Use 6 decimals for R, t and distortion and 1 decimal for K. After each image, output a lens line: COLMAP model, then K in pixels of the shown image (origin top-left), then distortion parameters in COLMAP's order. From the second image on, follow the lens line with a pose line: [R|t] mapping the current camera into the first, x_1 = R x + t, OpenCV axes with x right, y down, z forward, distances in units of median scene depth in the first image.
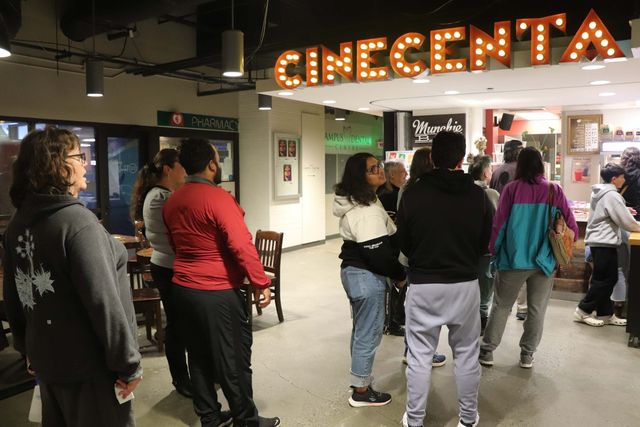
lens RADIAL K [[533.8, 0, 320.0], [0, 533.8, 213.5], [0, 0, 1]] dist [-0.194887, 0.192960]
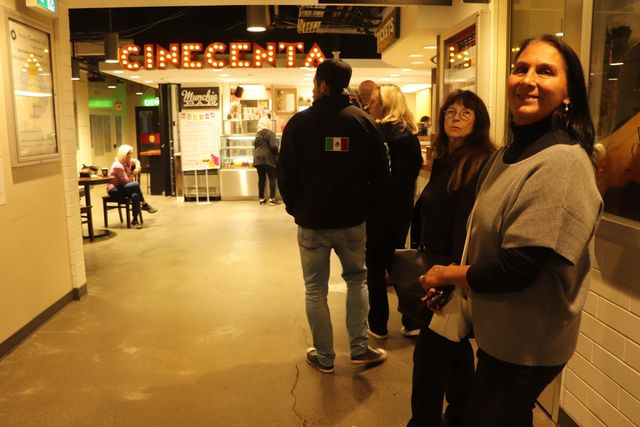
lens RADIAL K [[533.8, 0, 320.0], [0, 533.8, 213.5], [0, 0, 1]] dist [-0.194887, 0.192960]
pose [[0.805489, -0.093112, 0.585250, -0.566967], [0.048767, 0.994644, 0.091127, 0.064897], [-0.590601, -0.044861, 0.805716, -0.555583]]
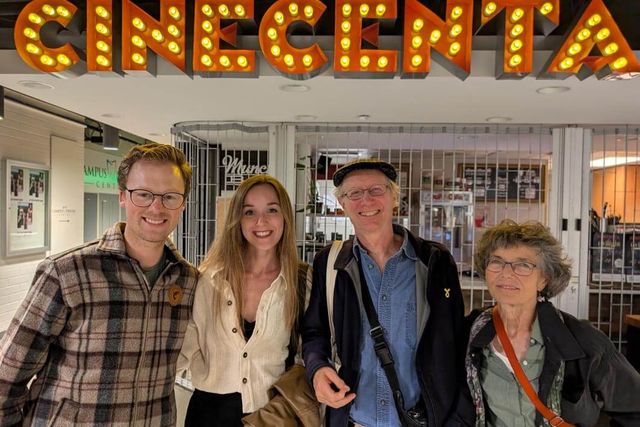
lens RADIAL K [[469.7, 0, 320.0], [0, 469.7, 213.5], [0, 0, 1]] dist [0.001910, -0.000743]
pose [[0.873183, 0.019370, 0.487007, -0.051195], [0.015114, 0.997653, -0.066779, -0.067290], [-0.487158, 0.065671, 0.870841, 0.519334]]
